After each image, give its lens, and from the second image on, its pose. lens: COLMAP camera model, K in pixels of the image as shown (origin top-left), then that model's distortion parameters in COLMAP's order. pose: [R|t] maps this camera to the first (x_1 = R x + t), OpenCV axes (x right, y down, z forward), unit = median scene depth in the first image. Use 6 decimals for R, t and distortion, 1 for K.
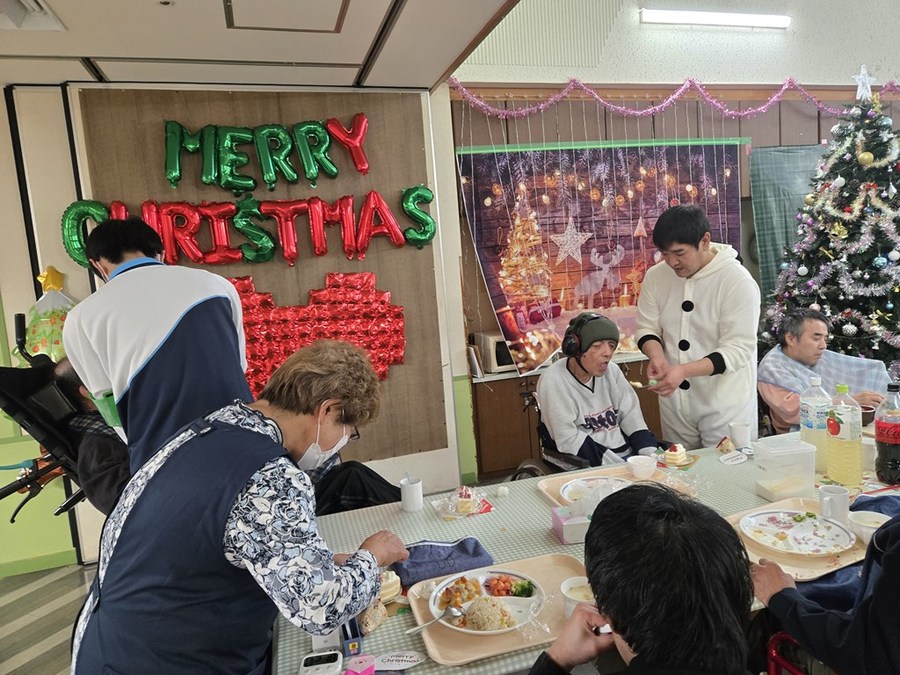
lens RADIAL K [[599.2, 0, 450.0], [0, 599.2, 337.5], [0, 0, 1]] dist [0.055904, -0.093640]
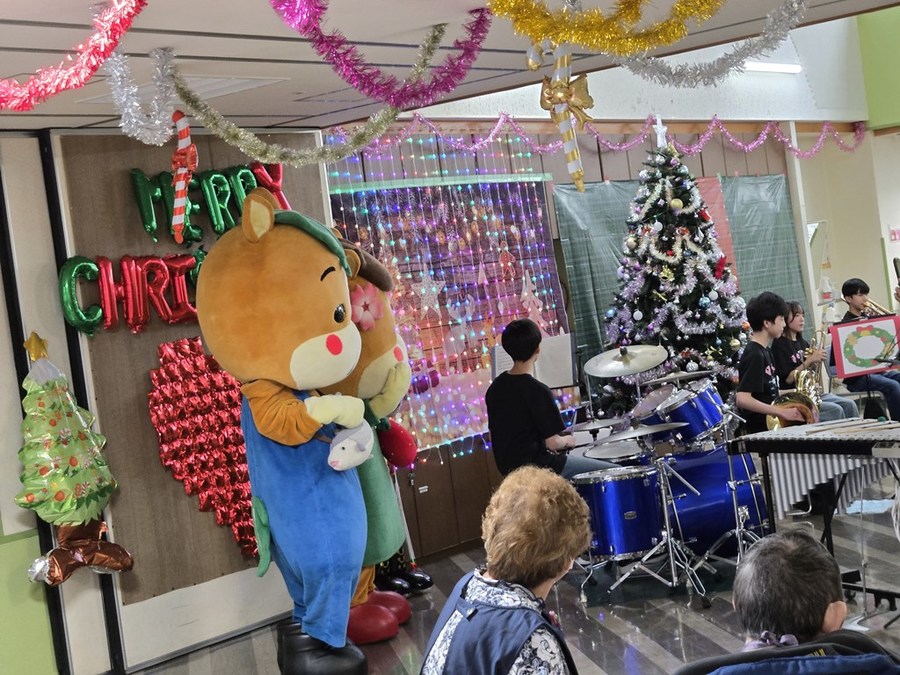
lens RADIAL K [[1808.7, 0, 450.0], [0, 1808.7, 337.5], [0, 0, 1]] dist [-0.886202, 0.054090]
pose [[0.787748, -0.040276, 0.614680, -1.479904], [0.135093, 0.984864, -0.108597, 0.203841], [-0.601002, 0.168586, 0.781265, -1.100019]]
